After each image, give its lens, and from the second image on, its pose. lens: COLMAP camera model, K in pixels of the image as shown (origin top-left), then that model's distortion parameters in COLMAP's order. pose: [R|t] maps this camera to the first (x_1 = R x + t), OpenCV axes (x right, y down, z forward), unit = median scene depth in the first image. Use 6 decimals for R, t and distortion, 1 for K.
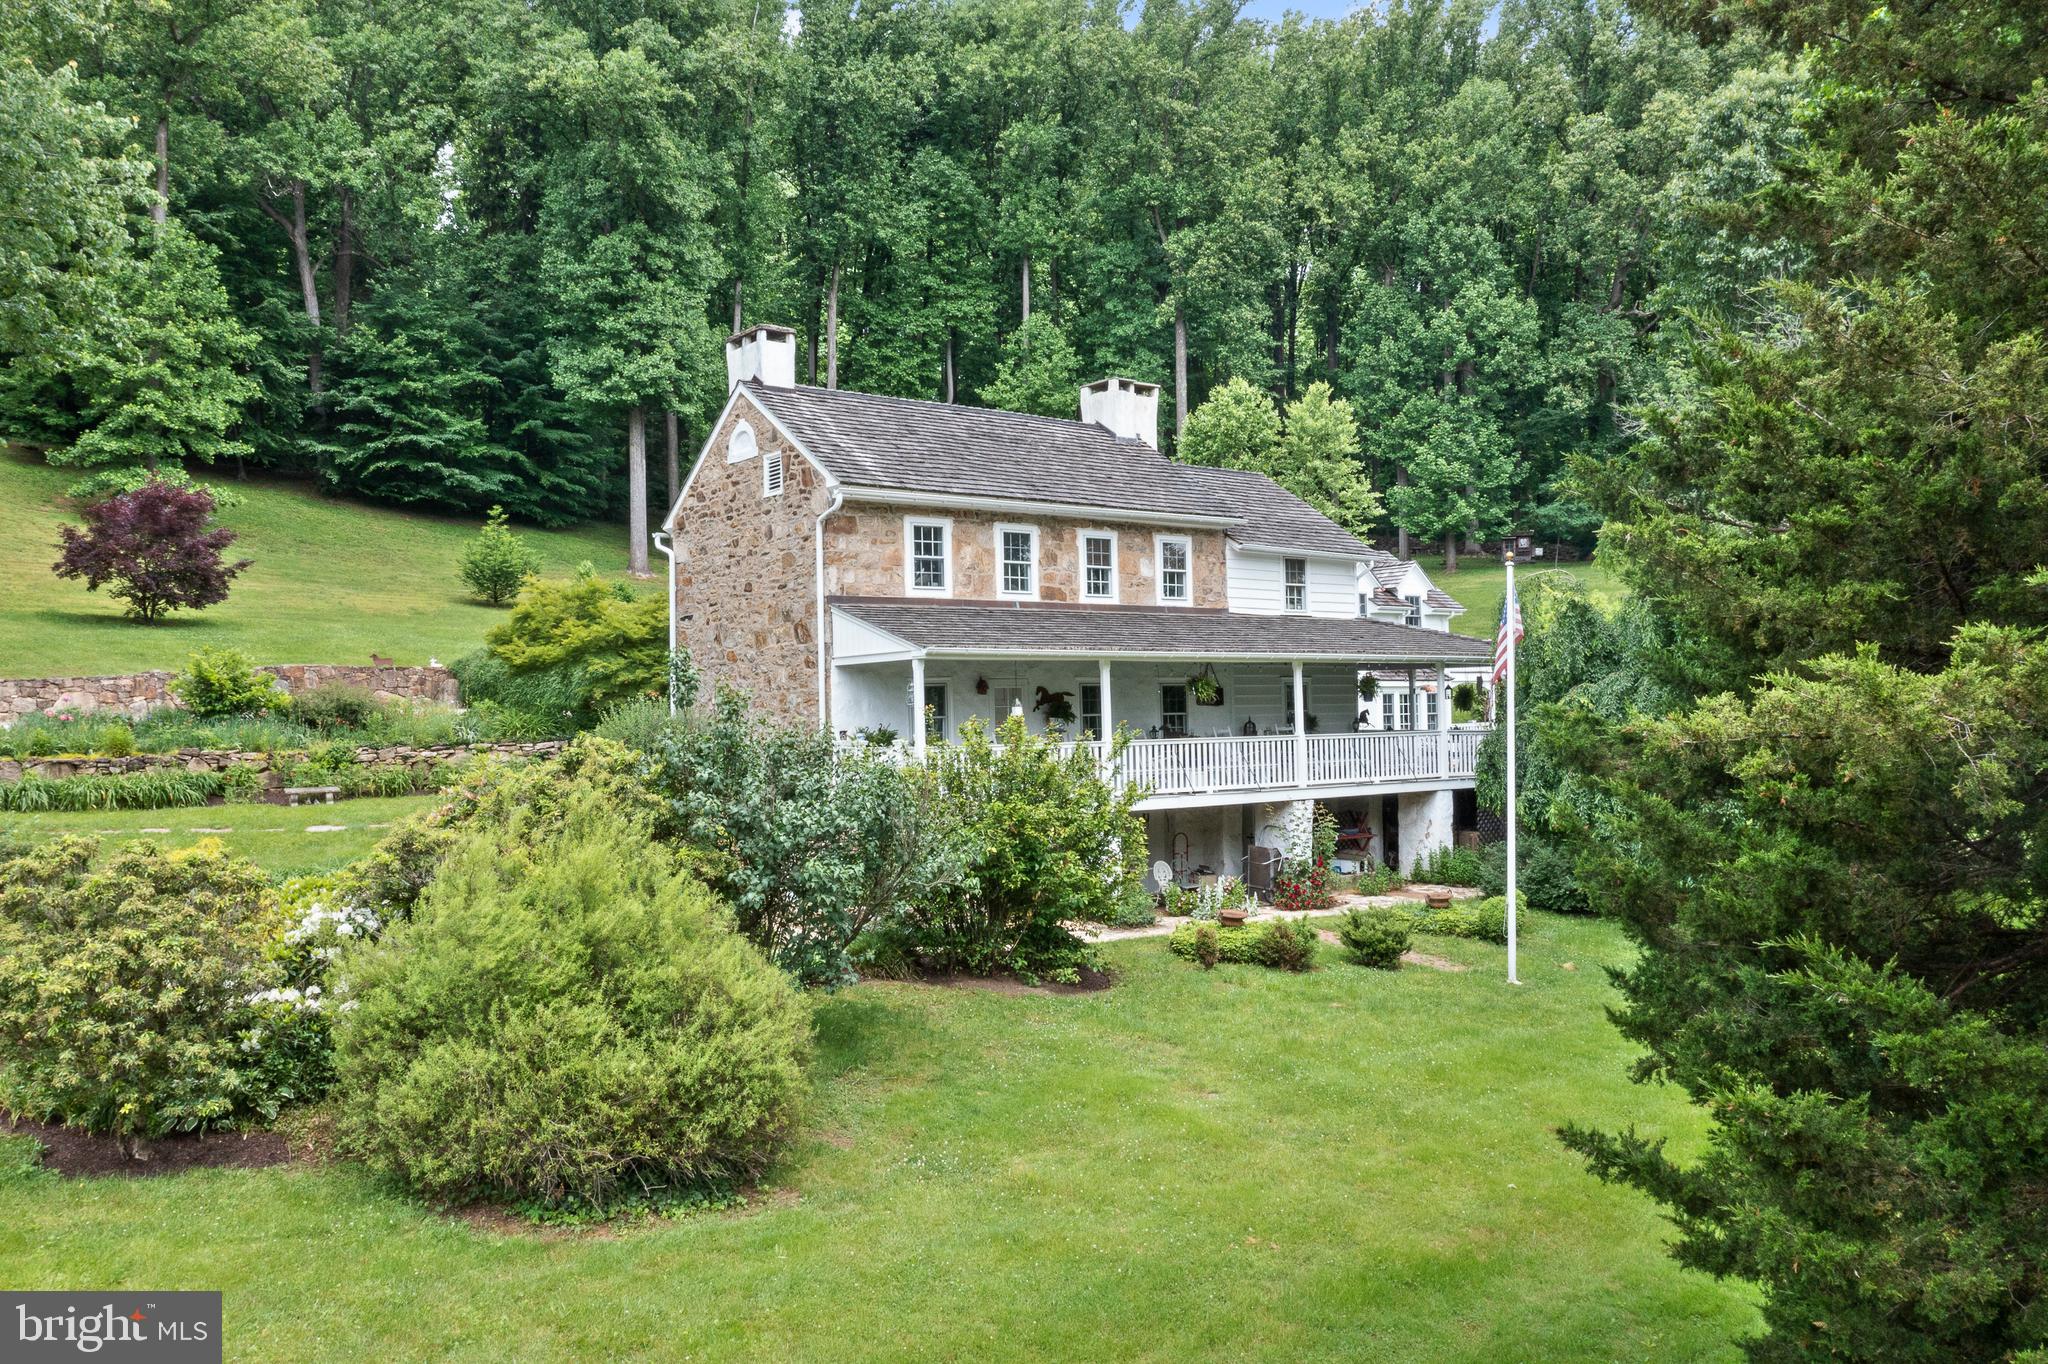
lens RADIAL K [[1618.5, 0, 1024.0], [0, 1618.5, 682.0], [0, 0, 1]] dist [-0.034723, 0.054852]
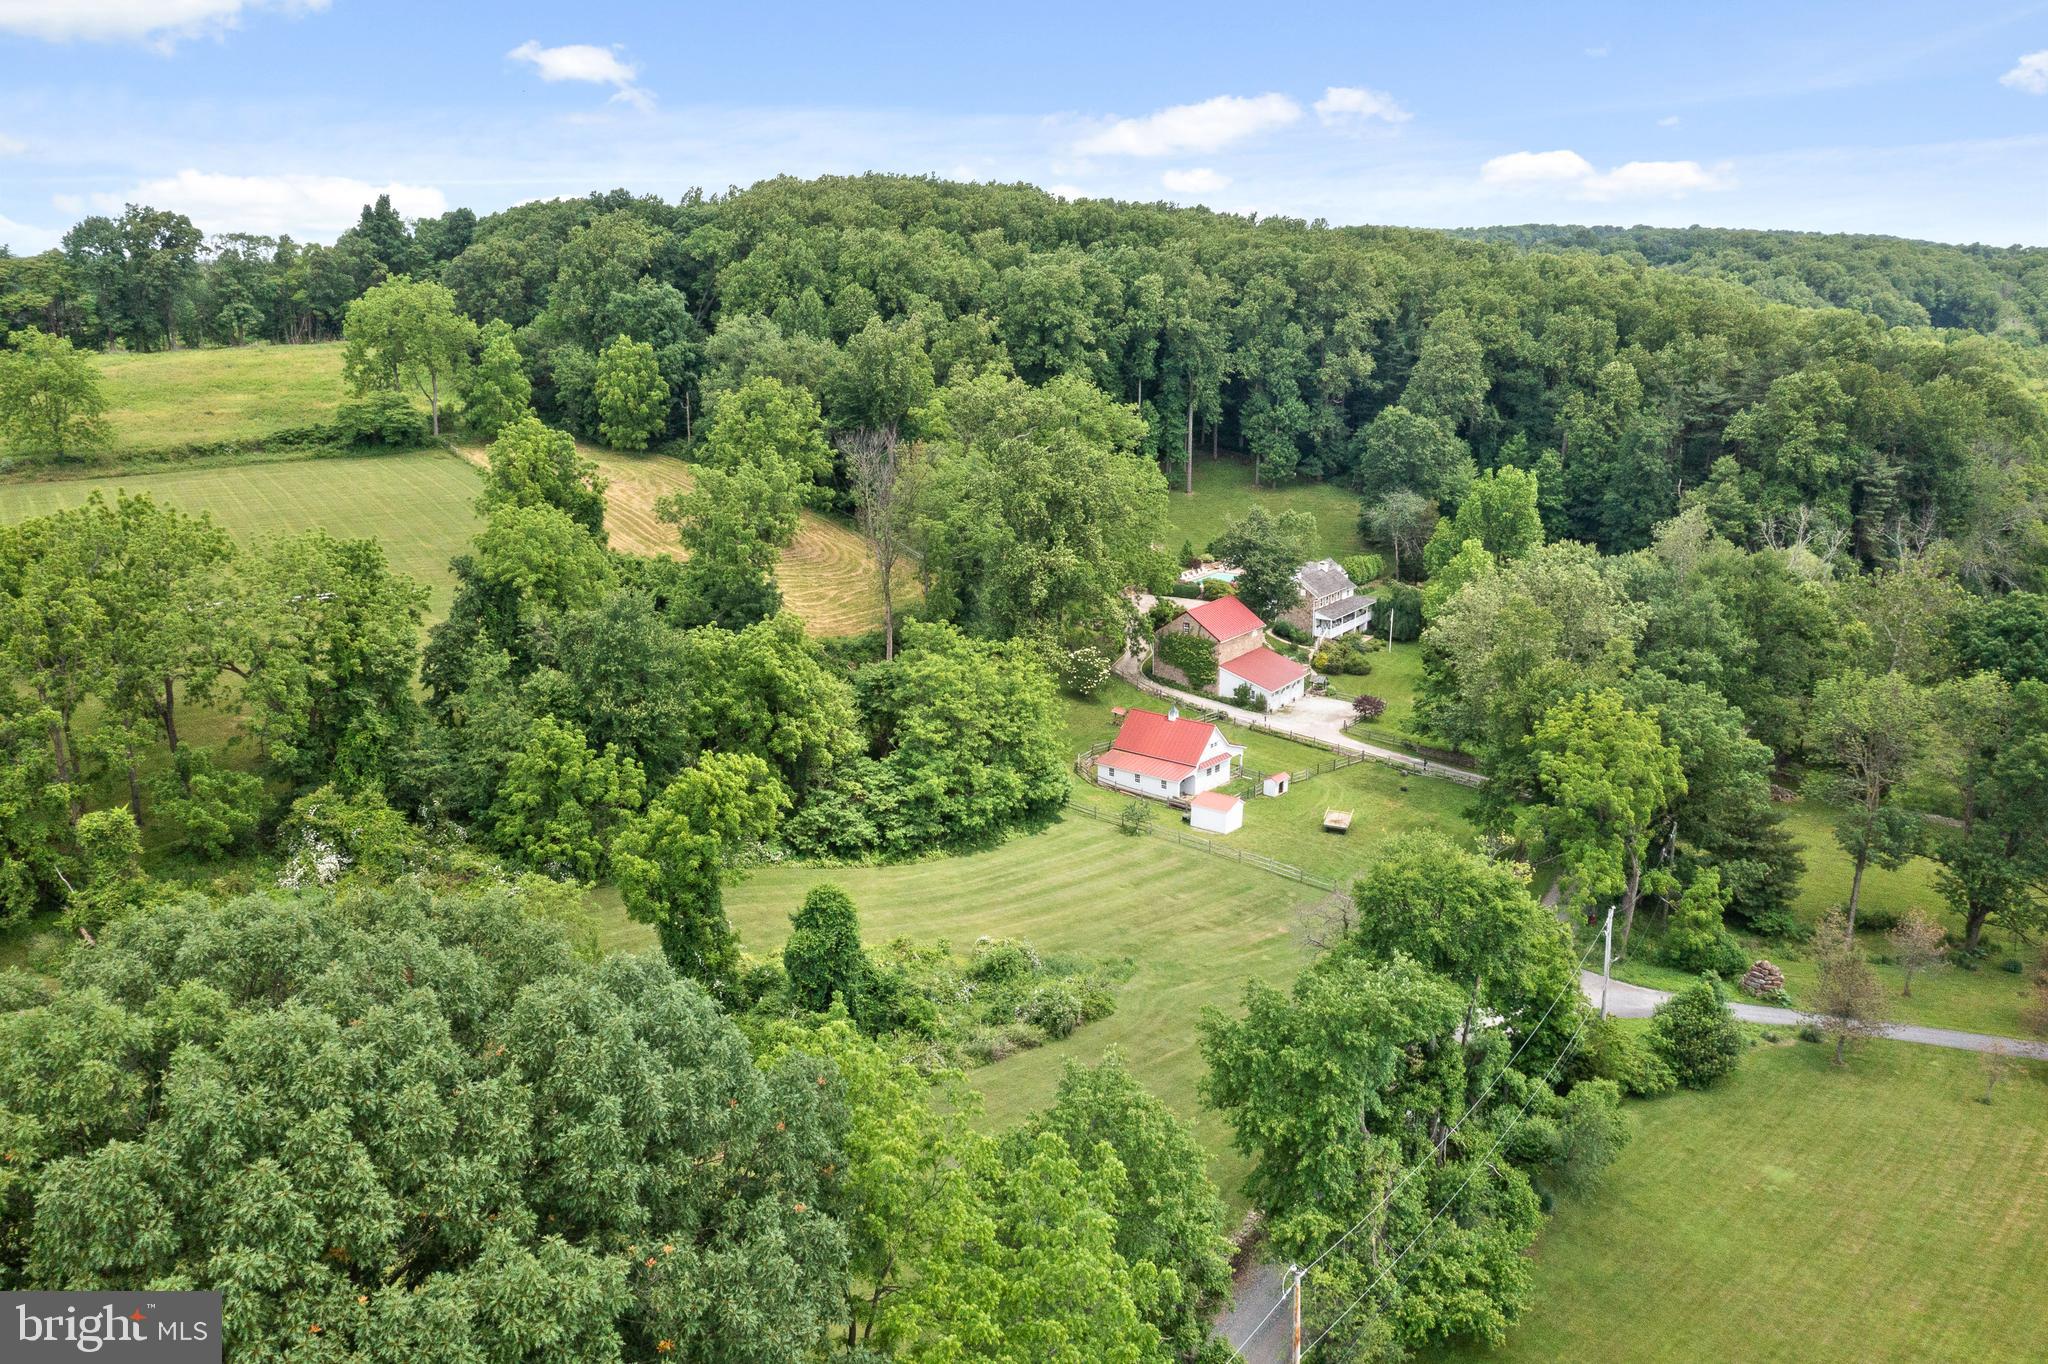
lens RADIAL K [[1618.5, 0, 1024.0], [0, 1618.5, 682.0], [0, 0, 1]] dist [-0.034723, 0.054852]
pose [[0.949162, -0.065290, 0.307943, -1.745690], [-0.020935, 0.962996, 0.268701, -0.804250], [-0.314092, -0.261487, 0.912672, -2.631816]]
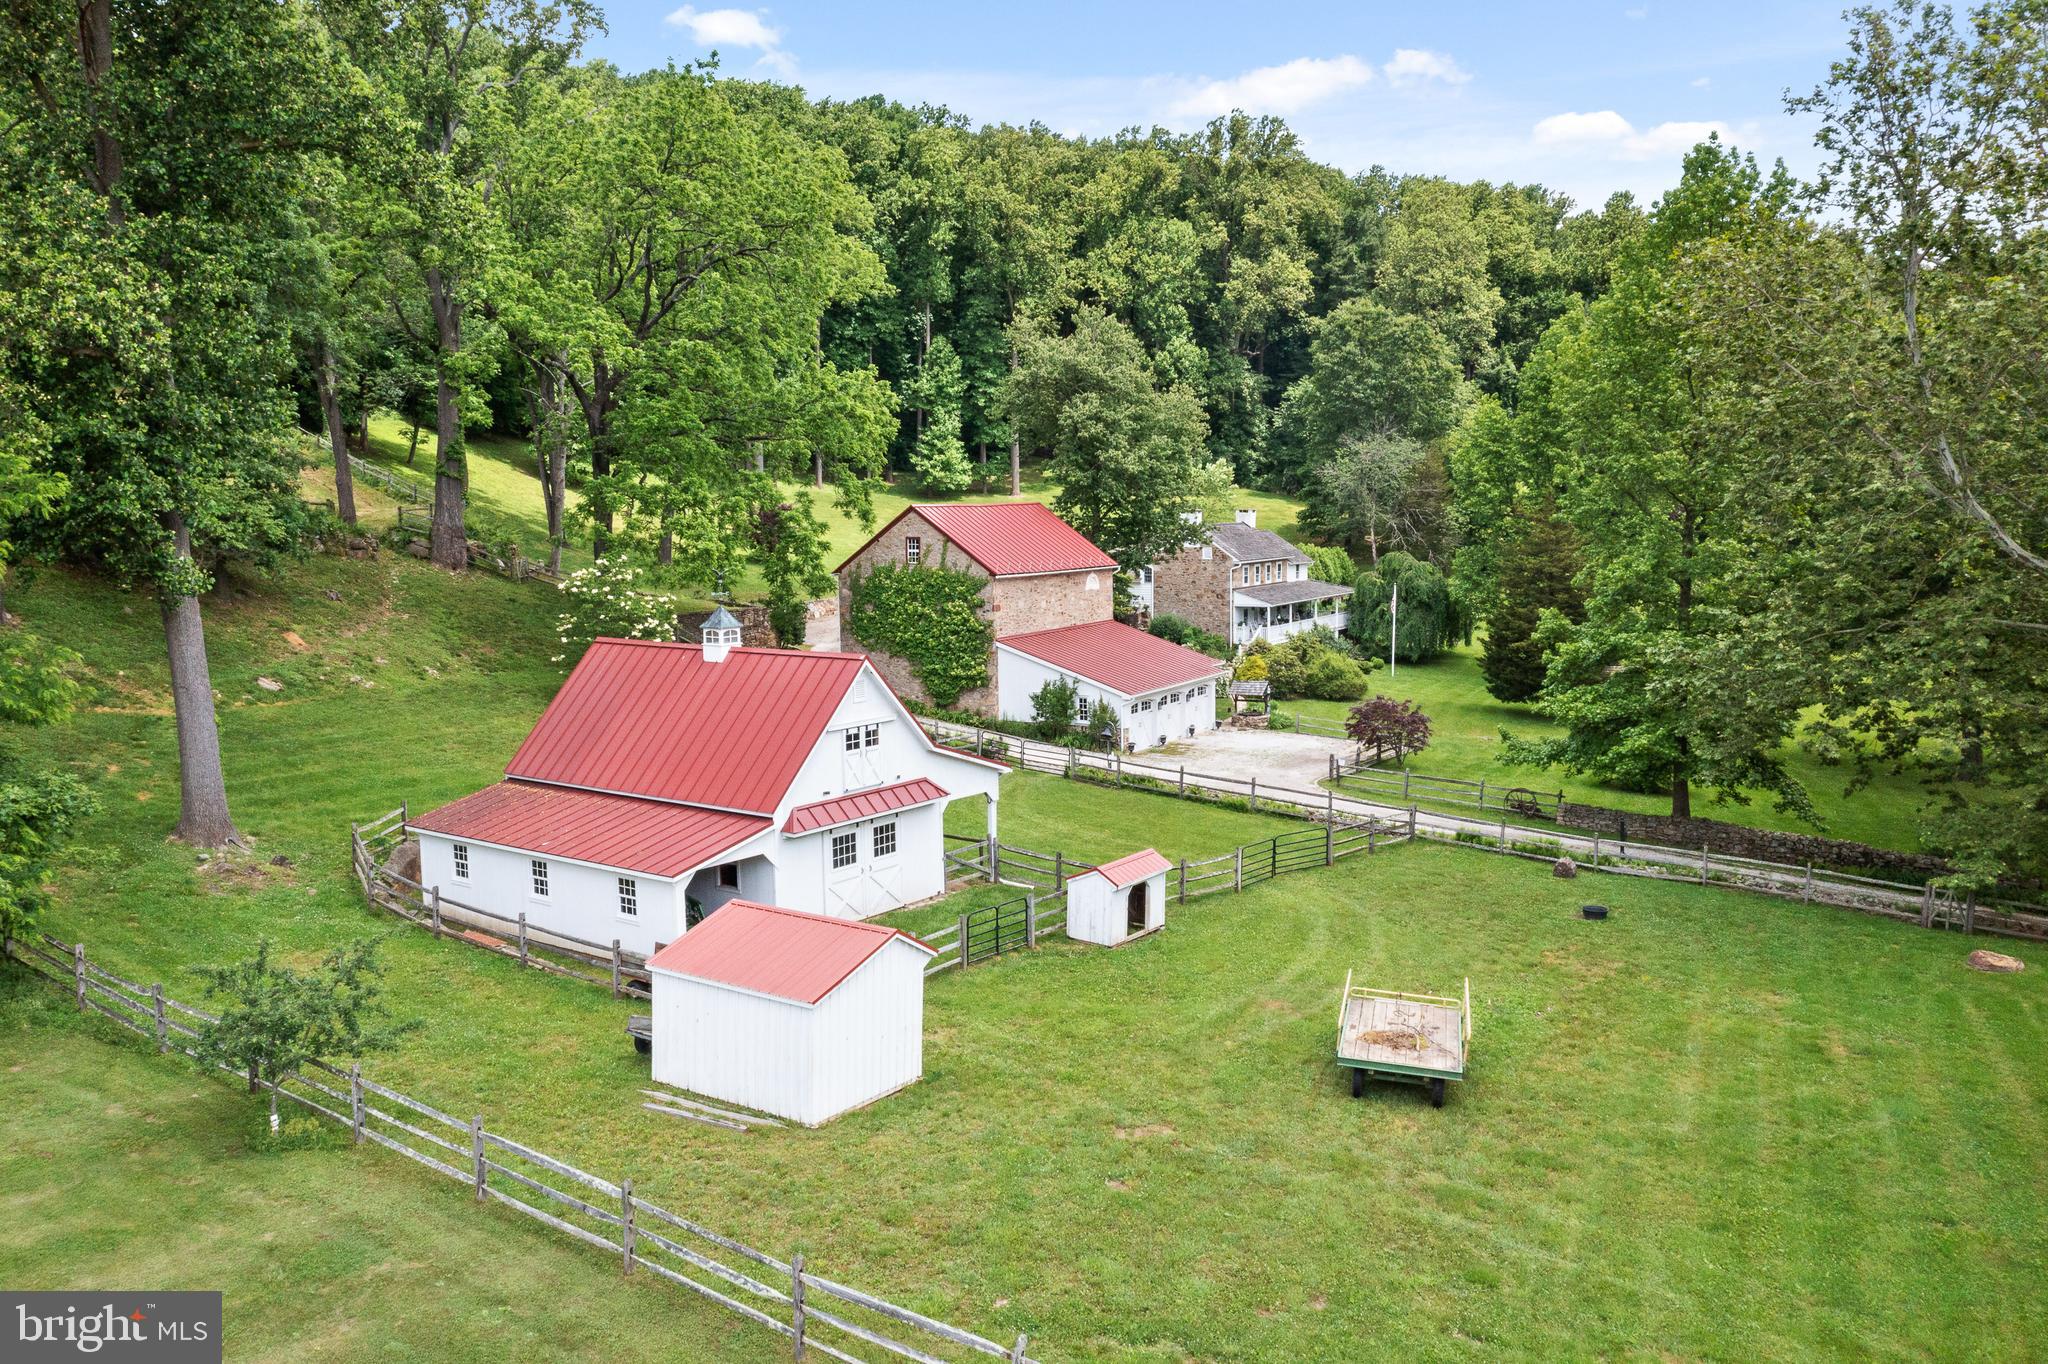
lens RADIAL K [[1618.5, 0, 1024.0], [0, 1618.5, 682.0], [0, 0, 1]] dist [-0.034723, 0.054852]
pose [[0.929801, -0.035394, 0.366356, -0.864339], [-0.014302, 0.991139, 0.132054, -0.143745], [-0.367784, -0.128023, 0.921057, -1.045108]]
